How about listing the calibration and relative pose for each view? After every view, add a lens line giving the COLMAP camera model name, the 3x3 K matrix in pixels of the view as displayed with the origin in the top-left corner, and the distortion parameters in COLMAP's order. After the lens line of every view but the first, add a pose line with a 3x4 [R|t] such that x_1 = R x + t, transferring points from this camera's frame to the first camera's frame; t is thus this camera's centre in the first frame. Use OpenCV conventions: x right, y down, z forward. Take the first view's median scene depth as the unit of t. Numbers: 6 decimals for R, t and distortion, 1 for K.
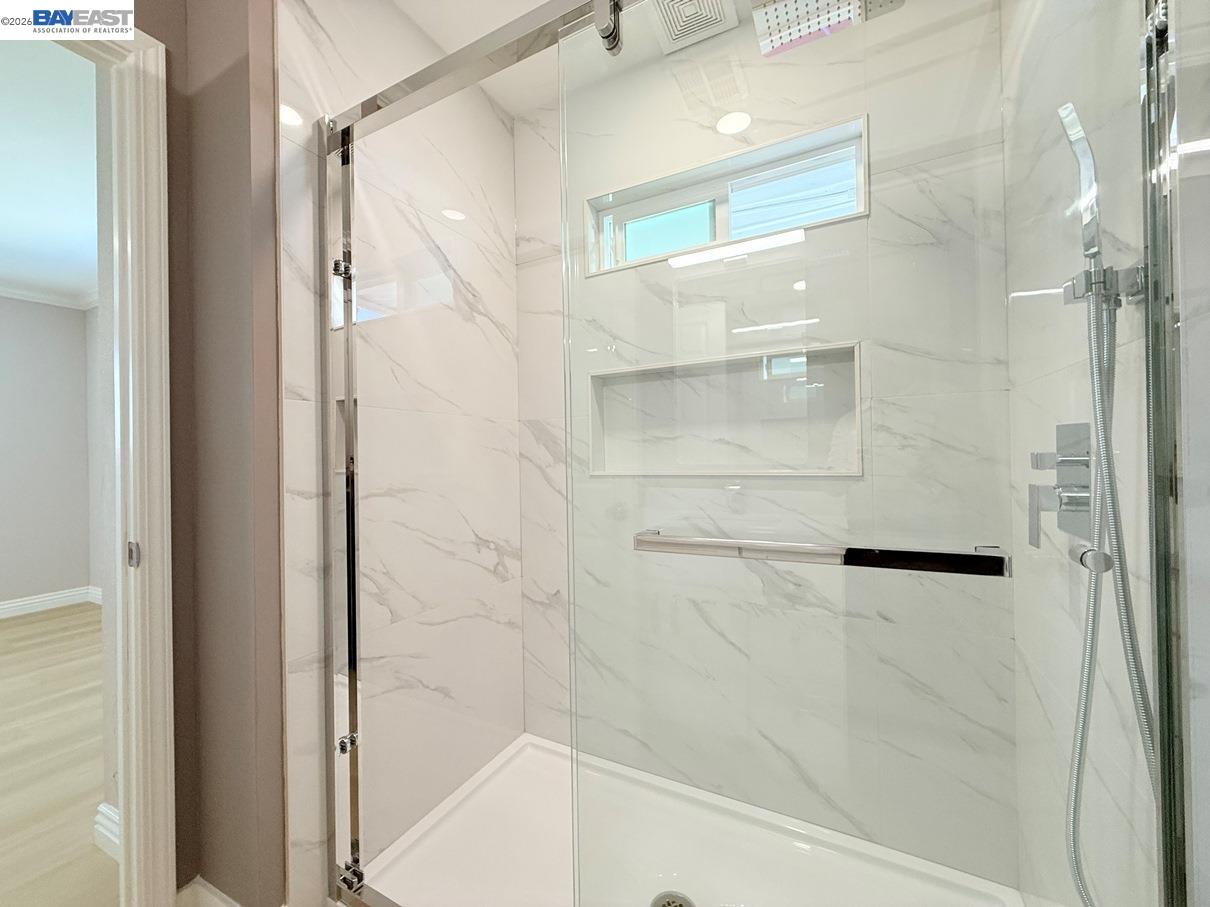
lens RADIAL K [[479.8, 0, 607.4], [0, 479.8, 448.1], [0, 0, 1]] dist [-0.001261, -0.000335]
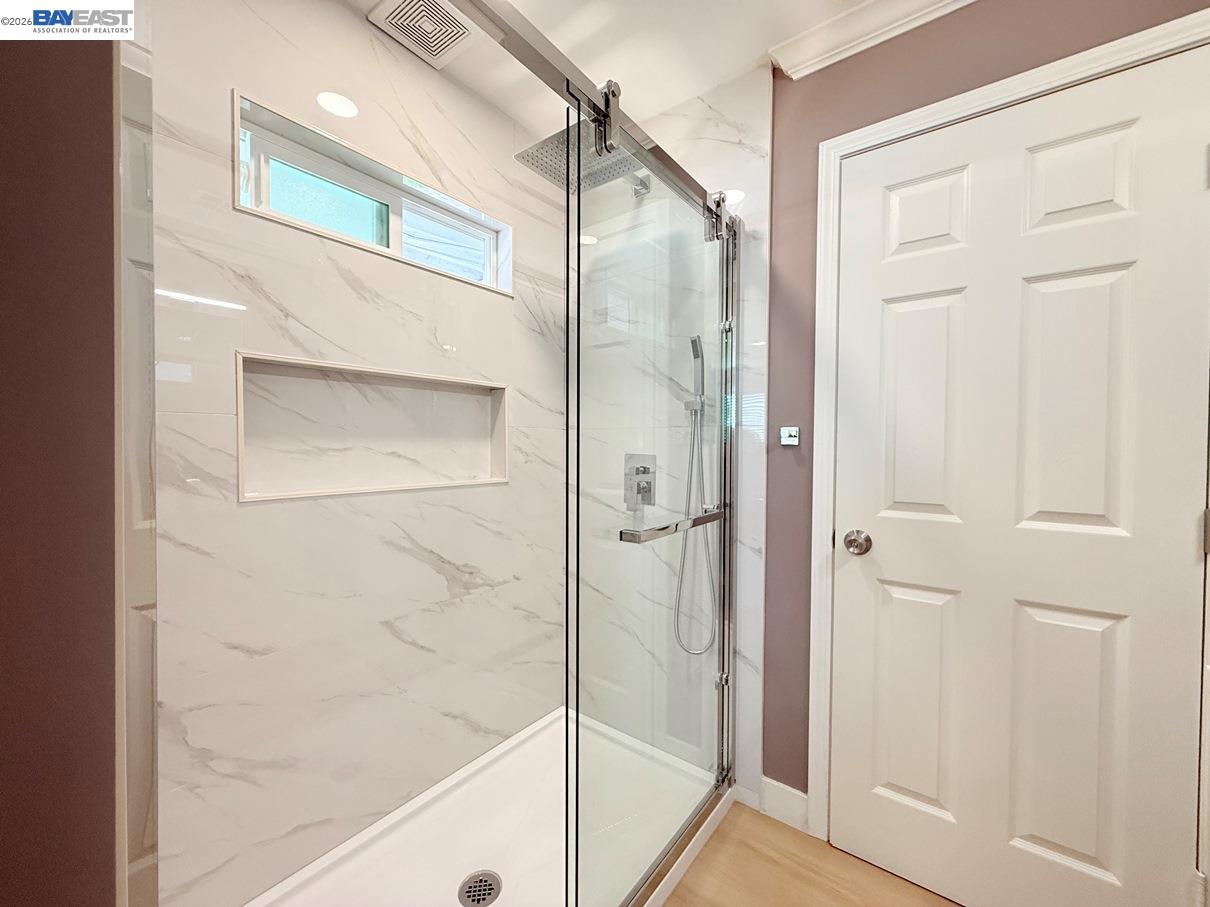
lens RADIAL K [[479.8, 0, 604.4], [0, 479.8, 452.4], [0, 0, 1]] dist [-0.001261, -0.000335]
pose [[0.171556, 0.009007, 0.985133, -0.754380], [-0.018337, 0.999814, -0.005948, -0.023328], [-0.985004, -0.017044, 0.171690, 0.455544]]
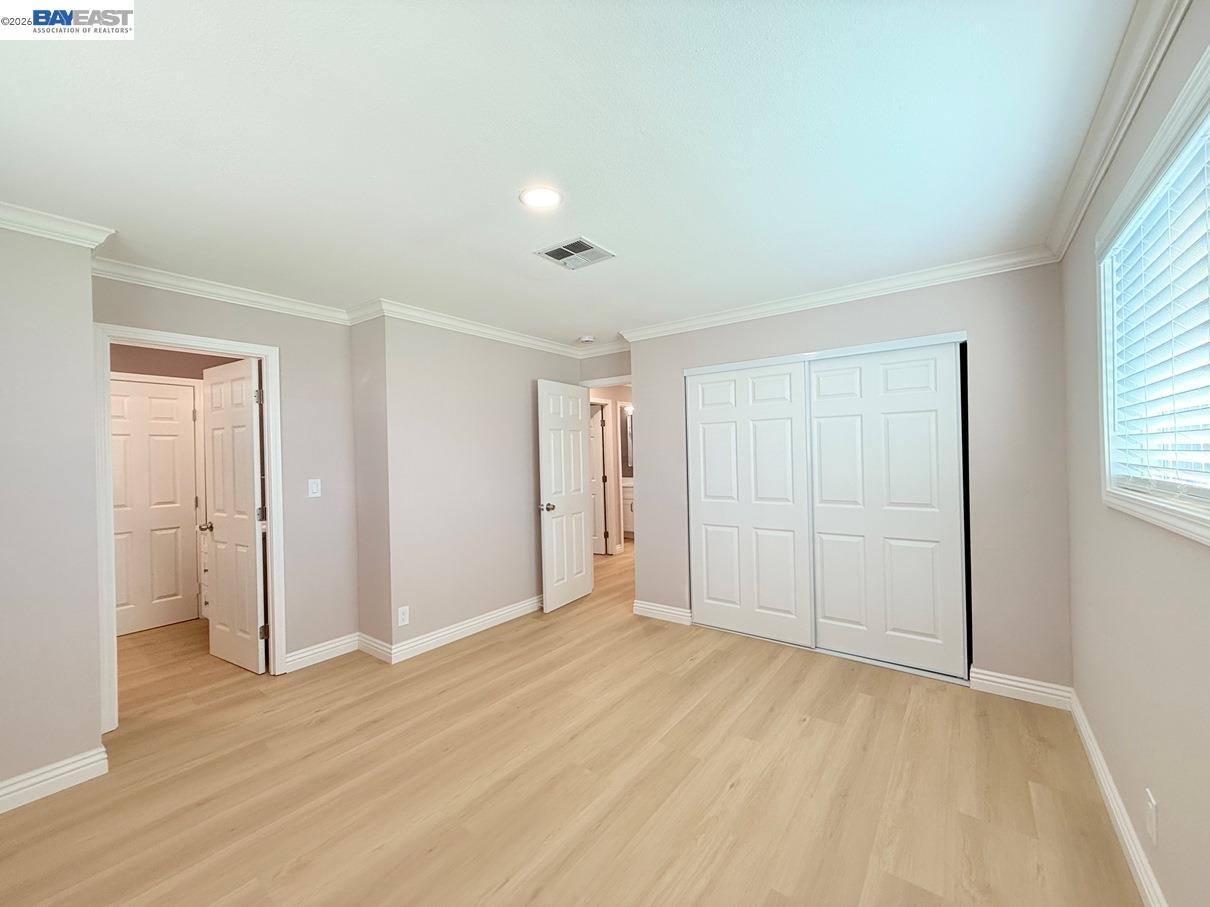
lens RADIAL K [[479.8, 0, 602.8], [0, 479.8, 450.8], [0, 0, 1]] dist [-0.001261, -0.000335]
pose [[-0.986308, 0.050242, 0.157077, -2.958812], [0.047454, 0.998643, -0.021453, -0.061484], [-0.157941, -0.013705, -0.987353, 2.310069]]
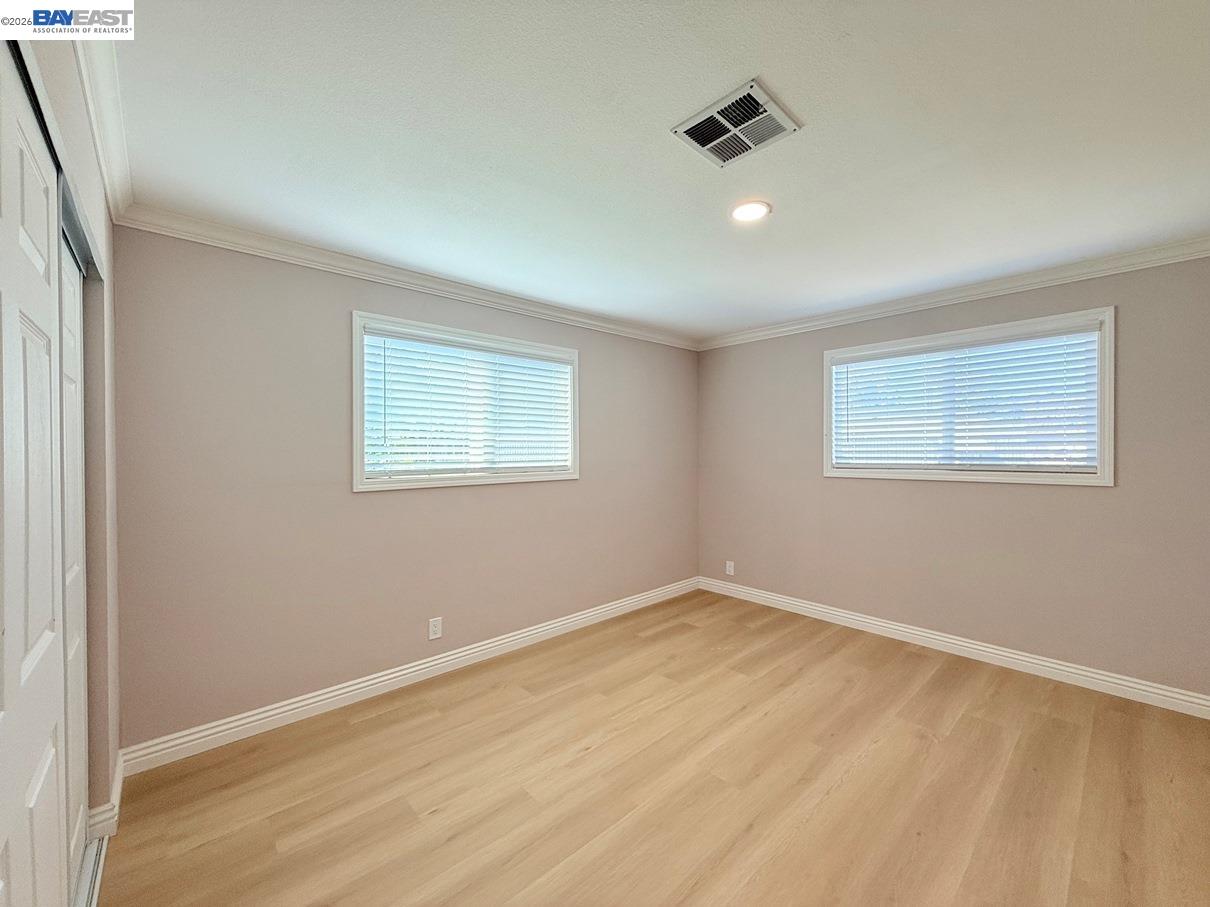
lens RADIAL K [[479.8, 0, 600.9], [0, 479.8, 451.9], [0, 0, 1]] dist [-0.001261, -0.000335]
pose [[0.940947, 0.025228, -0.337612, -2.510041], [-0.020485, 0.999635, 0.017604, -0.095316], [0.337933, -0.009649, 0.941121, -0.647467]]
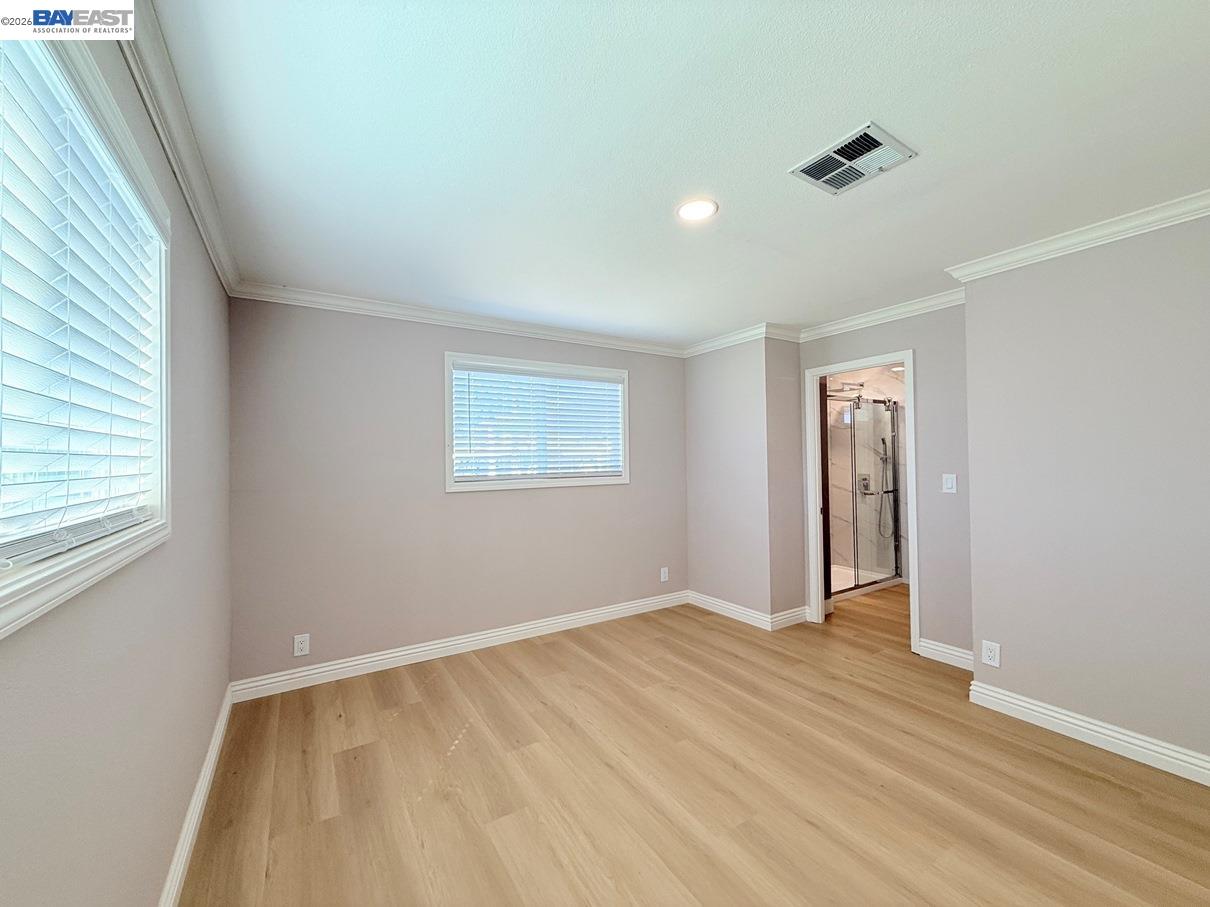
lens RADIAL K [[479.8, 0, 602.7], [0, 479.8, 453.8], [0, 0, 1]] dist [-0.001261, -0.000335]
pose [[0.495900, 0.030860, 0.867831, -3.979157], [-0.006422, 0.999471, -0.031872, -0.054500], [-0.868356, 0.010232, 0.495836, 0.490436]]
